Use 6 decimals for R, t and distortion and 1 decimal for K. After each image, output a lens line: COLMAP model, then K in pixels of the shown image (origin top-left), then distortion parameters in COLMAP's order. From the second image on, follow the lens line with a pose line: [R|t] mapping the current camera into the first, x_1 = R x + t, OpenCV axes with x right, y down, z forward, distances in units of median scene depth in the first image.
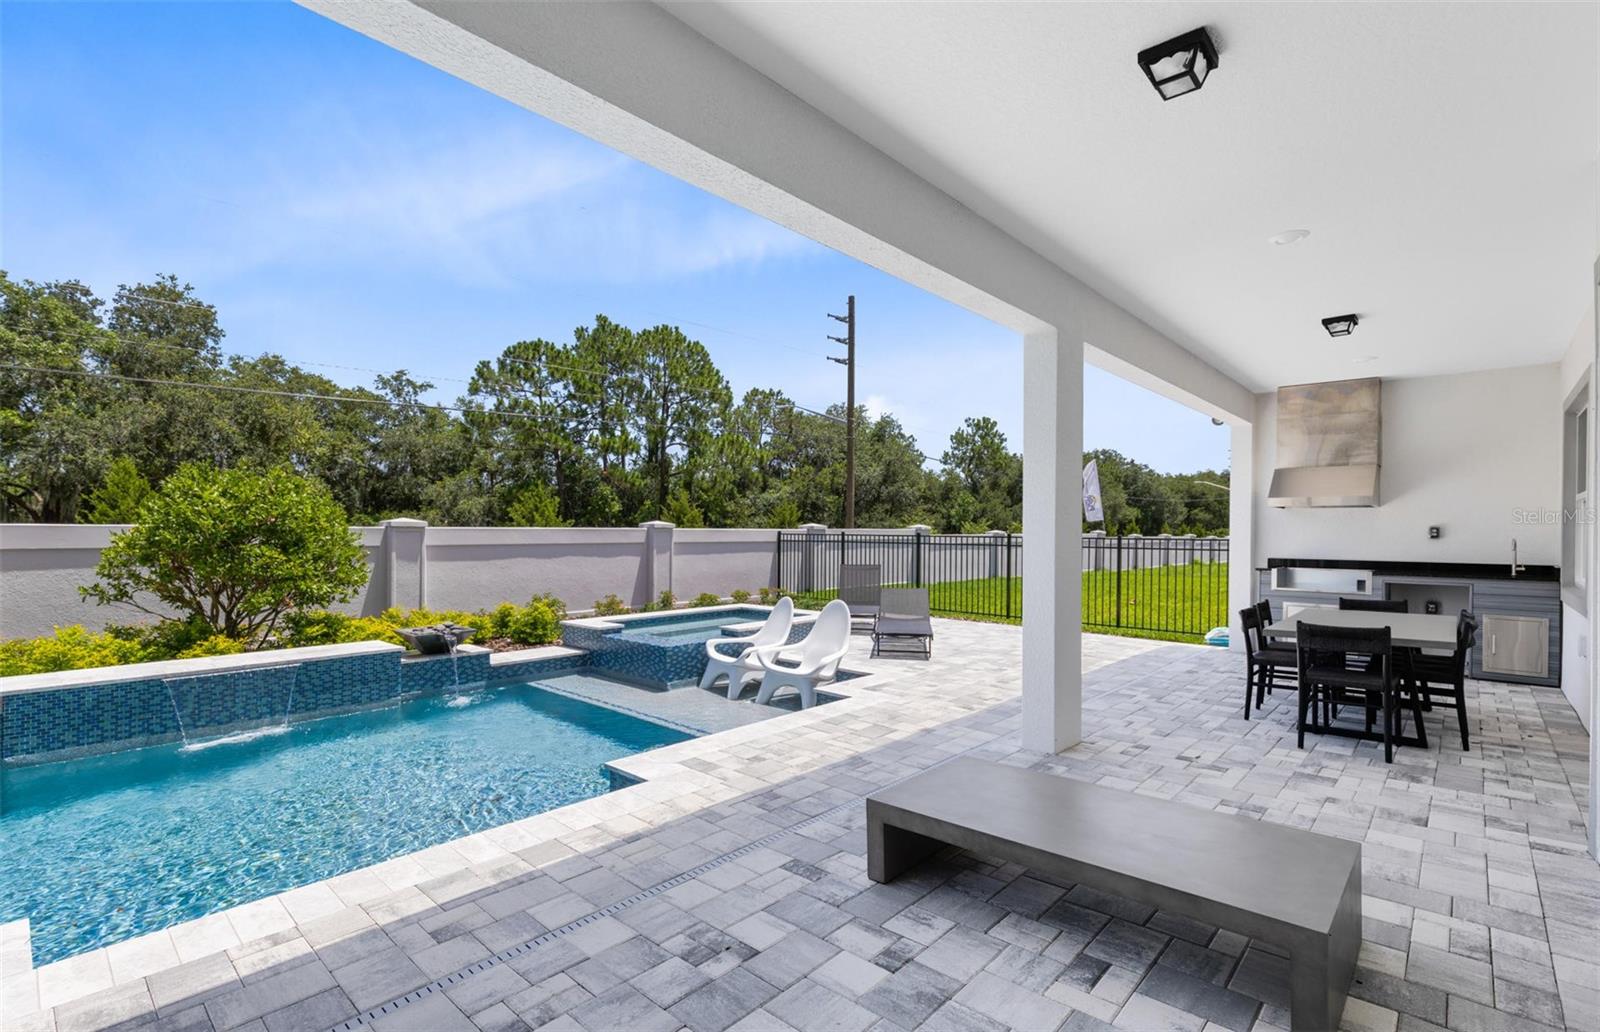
lens RADIAL K [[724.9, 0, 812.2], [0, 724.9, 543.3], [0, 0, 1]] dist [0.009420, -0.001062]
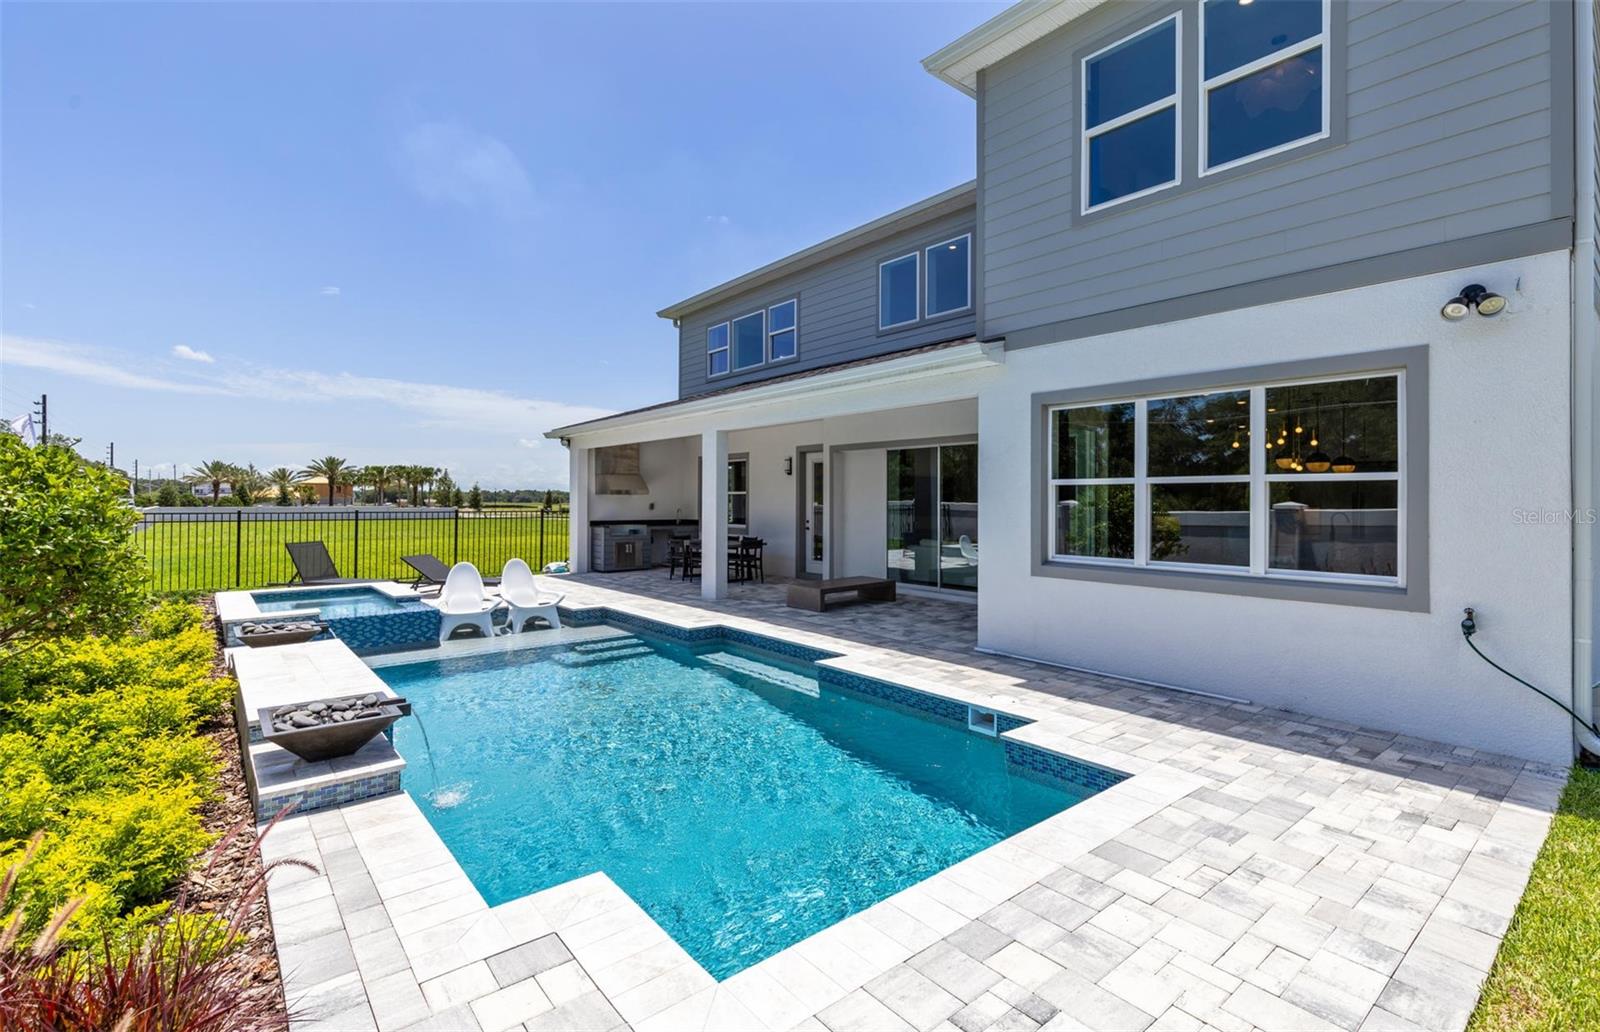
lens RADIAL K [[724.9, 0, 801.2], [0, 724.9, 500.3], [0, 0, 1]] dist [0.009420, -0.001062]
pose [[0.154739, -0.003458, 0.987949, -1.081982], [0.017642, 0.999844, 0.000737, -0.023180], [-0.987798, 0.017315, 0.154776, 0.182486]]
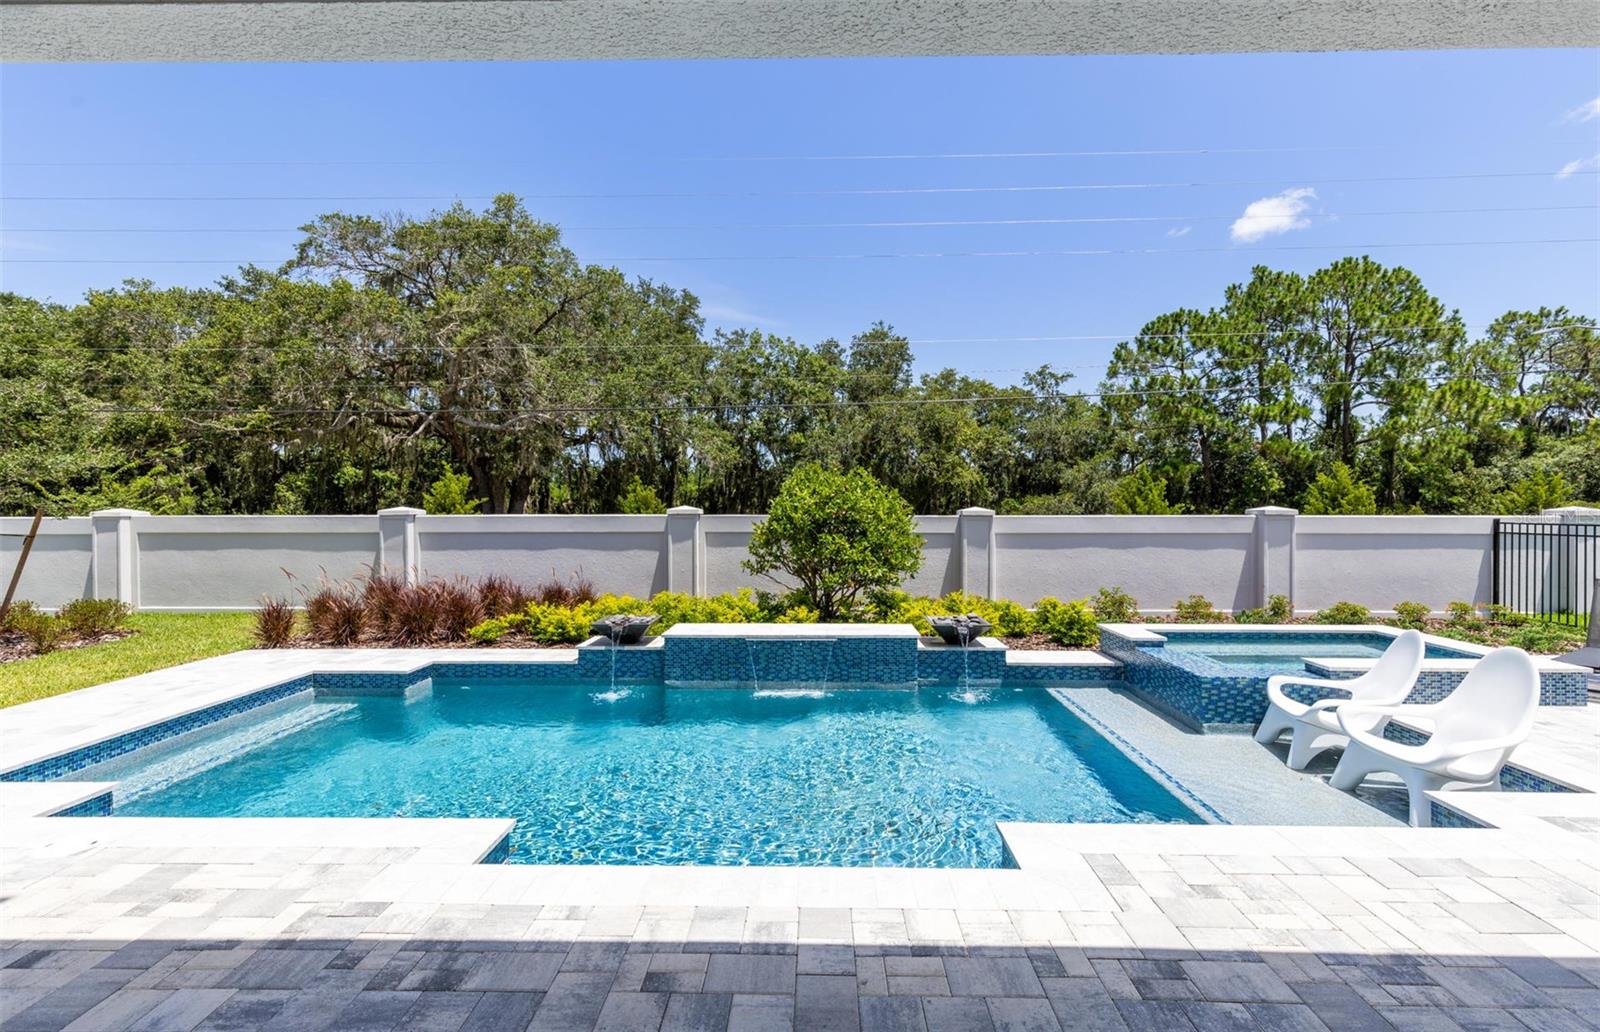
lens RADIAL K [[724.9, 0, 801.1], [0, 724.9, 511.3], [0, 0, 1]] dist [0.009420, -0.001062]
pose [[0.656169, -0.002002, -0.754611, 0.086185], [-0.011632, 0.999851, -0.012768, -0.015074], [0.754524, 0.017156, 0.656048, 0.138611]]
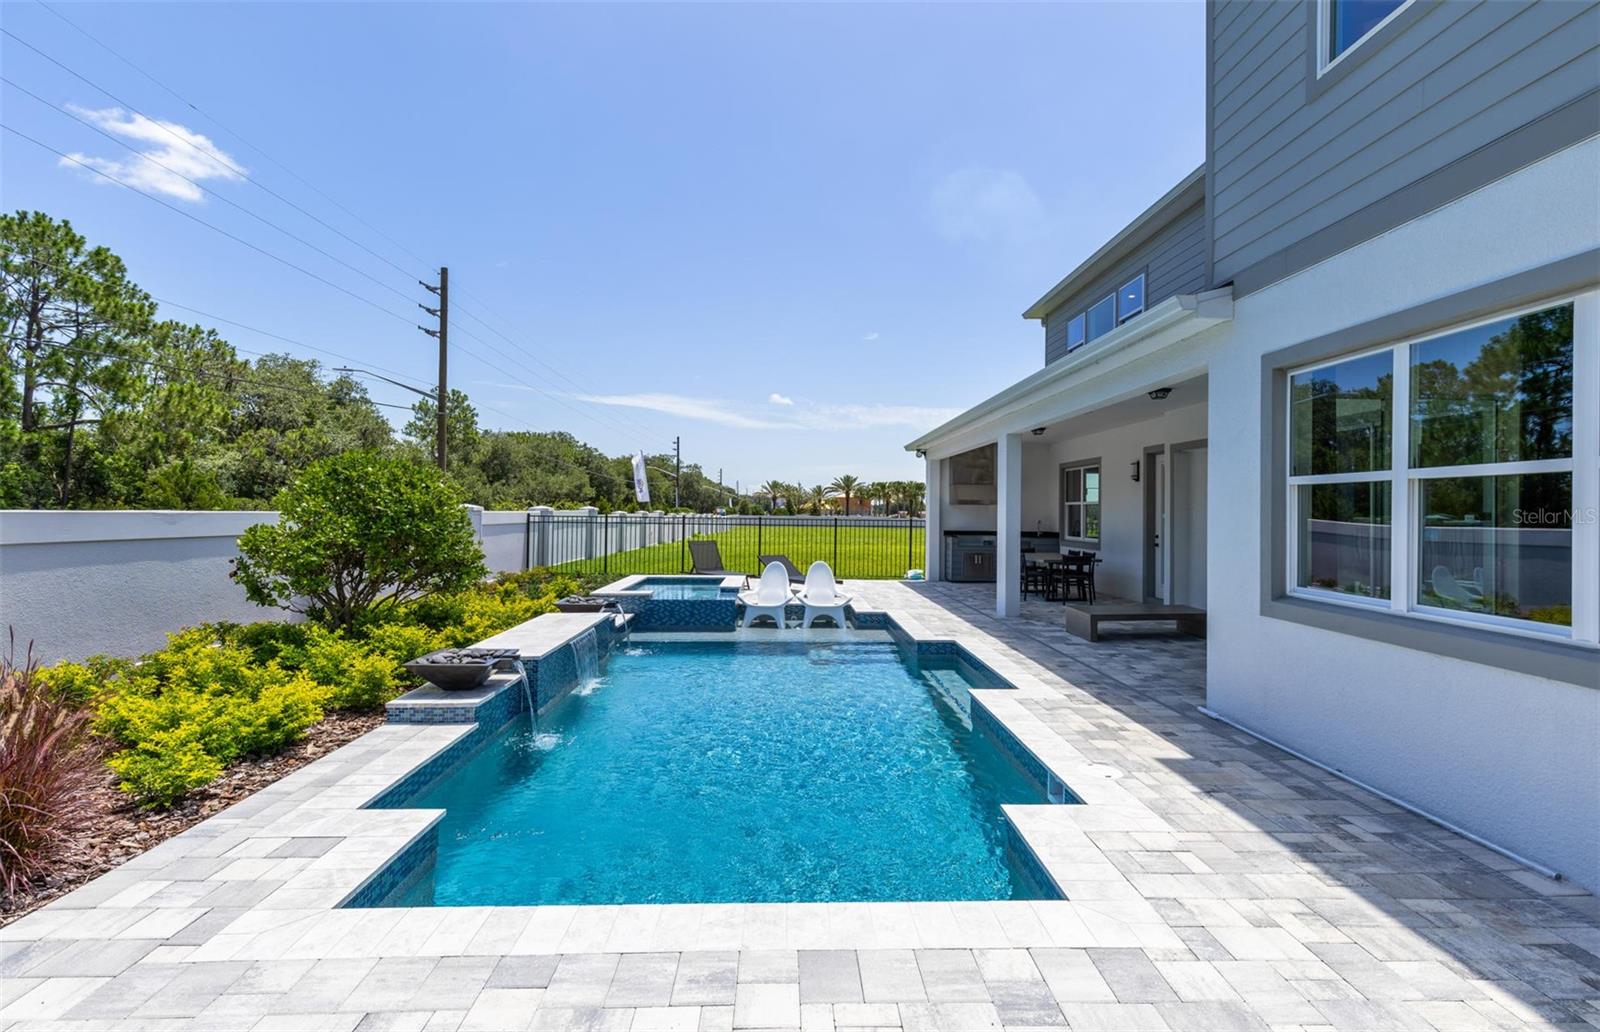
lens RADIAL K [[724.9, 0, 814.2], [0, 724.9, 511.9], [0, 0, 1]] dist [0.009420, -0.001062]
pose [[0.721099, 0.002054, 0.692829, -0.887669], [0.006307, 0.999935, -0.009529, -0.011031], [-0.692804, 0.011241, 0.721039, -0.115546]]
